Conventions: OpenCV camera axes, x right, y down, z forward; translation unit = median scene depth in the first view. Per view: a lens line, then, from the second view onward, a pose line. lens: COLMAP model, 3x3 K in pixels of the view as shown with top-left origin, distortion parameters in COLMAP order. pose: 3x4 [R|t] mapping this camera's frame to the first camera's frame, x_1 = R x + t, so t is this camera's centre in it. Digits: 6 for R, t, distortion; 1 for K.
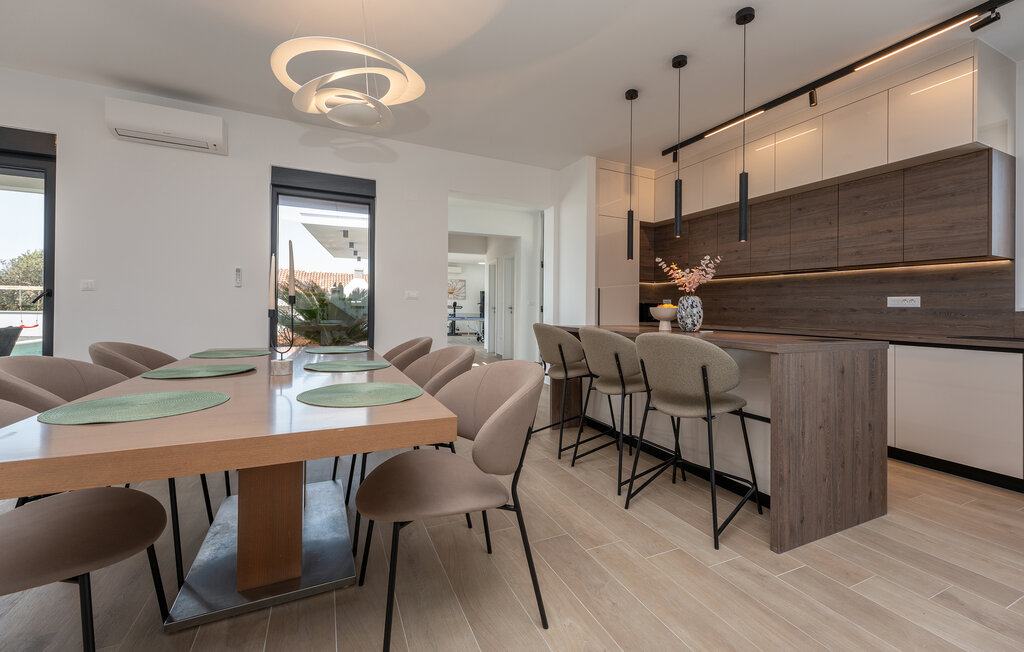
lens RADIAL K [[405.7, 0, 510.9], [0, 405.7, 310.4], [0, 0, 1]] dist [-0.003173, 0.000028]
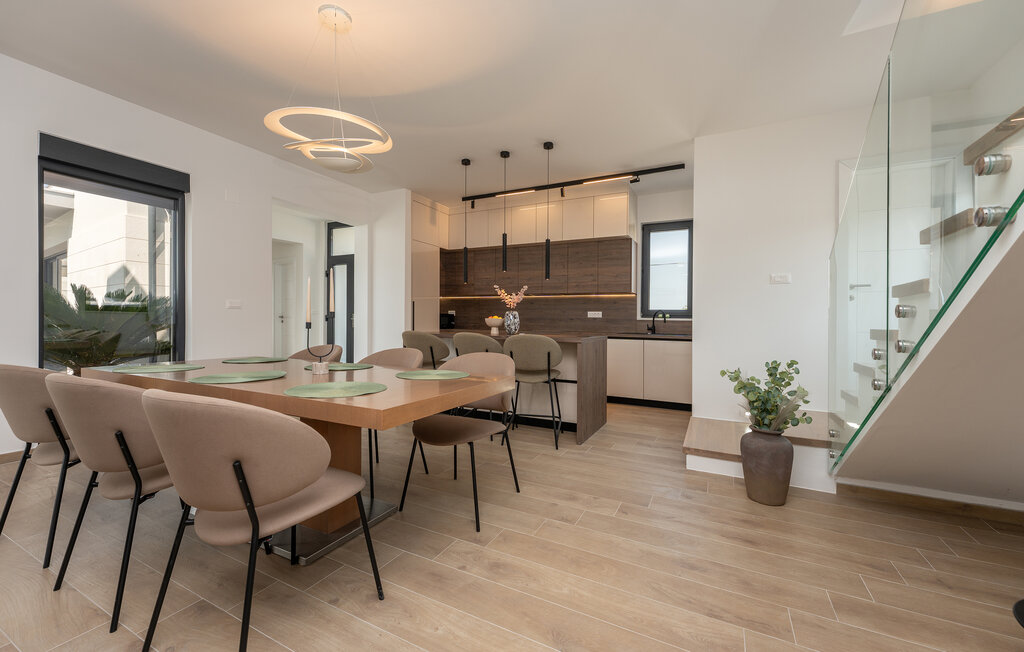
lens RADIAL K [[405.7, 0, 512.0], [0, 405.7, 321.5], [0, 0, 1]] dist [-0.003173, 0.000028]
pose [[0.786480, -0.006550, 0.617581, -0.456743], [0.000892, 0.999955, 0.009470, -0.009077], [-0.617615, -0.006898, 0.786450, -0.188625]]
